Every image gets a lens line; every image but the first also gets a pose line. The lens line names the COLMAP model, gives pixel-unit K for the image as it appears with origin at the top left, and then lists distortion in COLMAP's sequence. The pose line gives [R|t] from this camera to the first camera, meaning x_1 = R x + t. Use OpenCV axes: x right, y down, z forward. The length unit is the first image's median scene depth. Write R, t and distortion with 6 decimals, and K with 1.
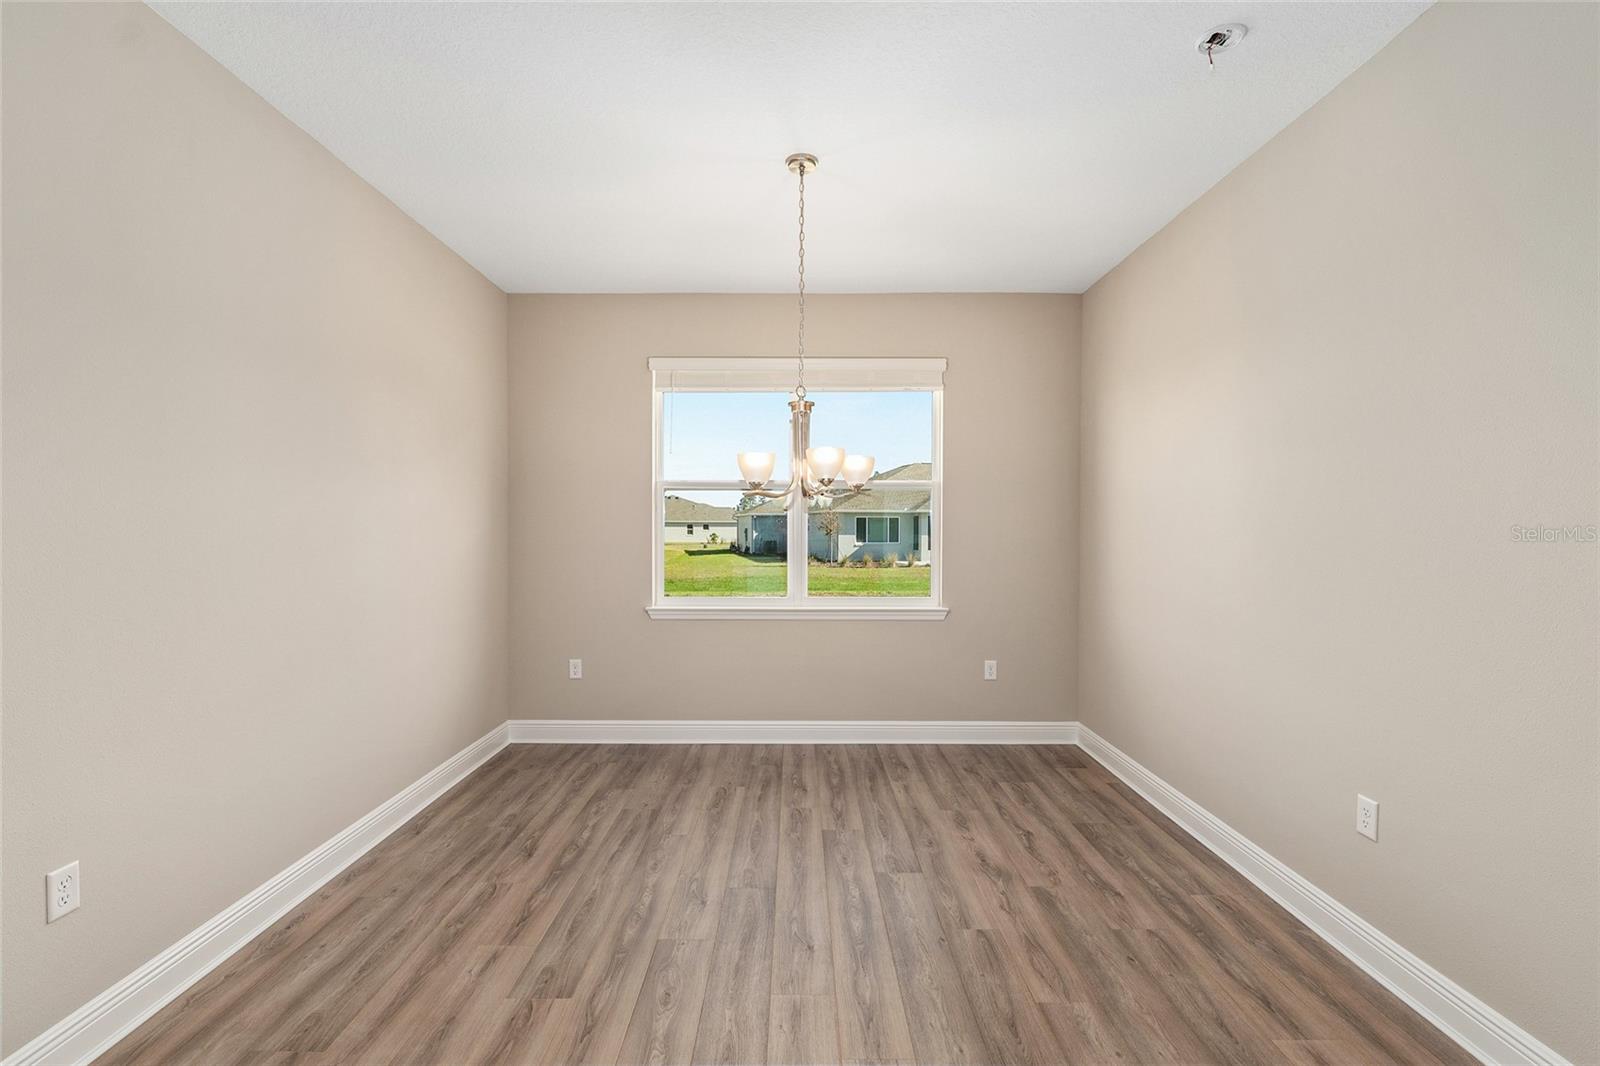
lens RADIAL K [[712.9, 0, 810.4], [0, 712.9, 540.3], [0, 0, 1]] dist [0.000380, -0.000201]
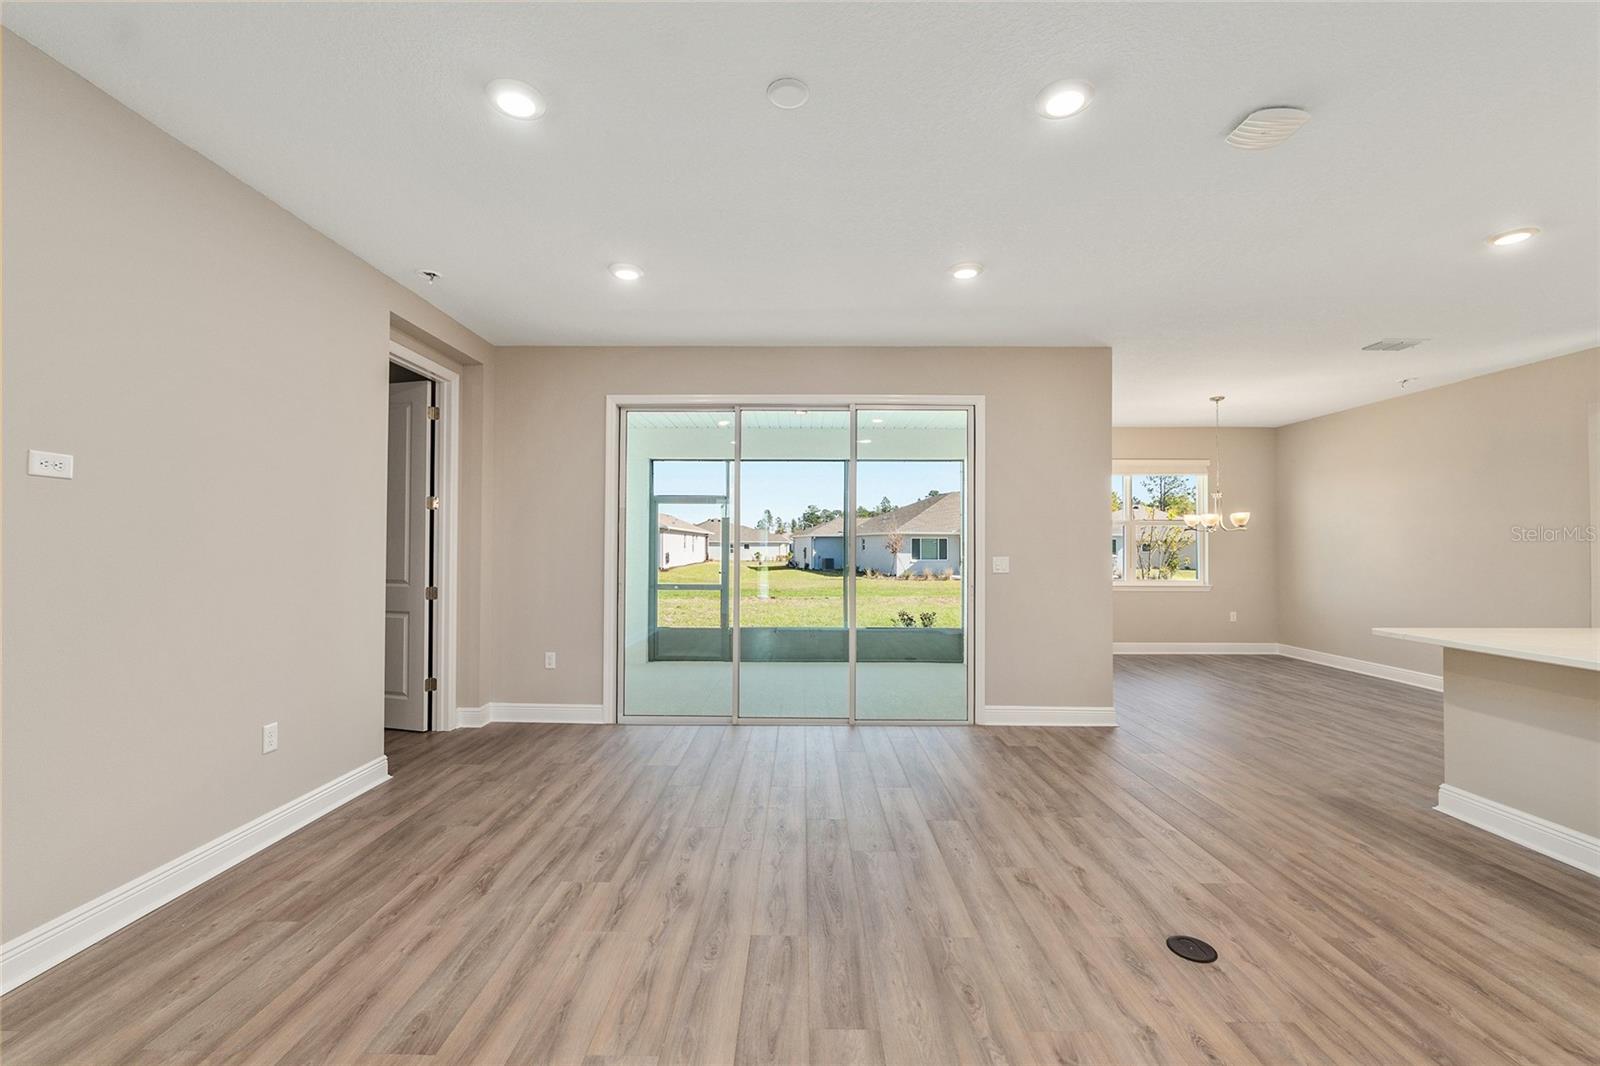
lens RADIAL K [[657.1, 0, 797.1], [0, 657.1, 537.1], [0, 0, 1]] dist [-0.012147, 0.000784]
pose [[0.999659, -0.000761, -0.026087, -0.987788], [-0.000115, 0.999437, -0.033564, 0.026783], [0.026098, 0.033556, 0.999096, -0.915723]]
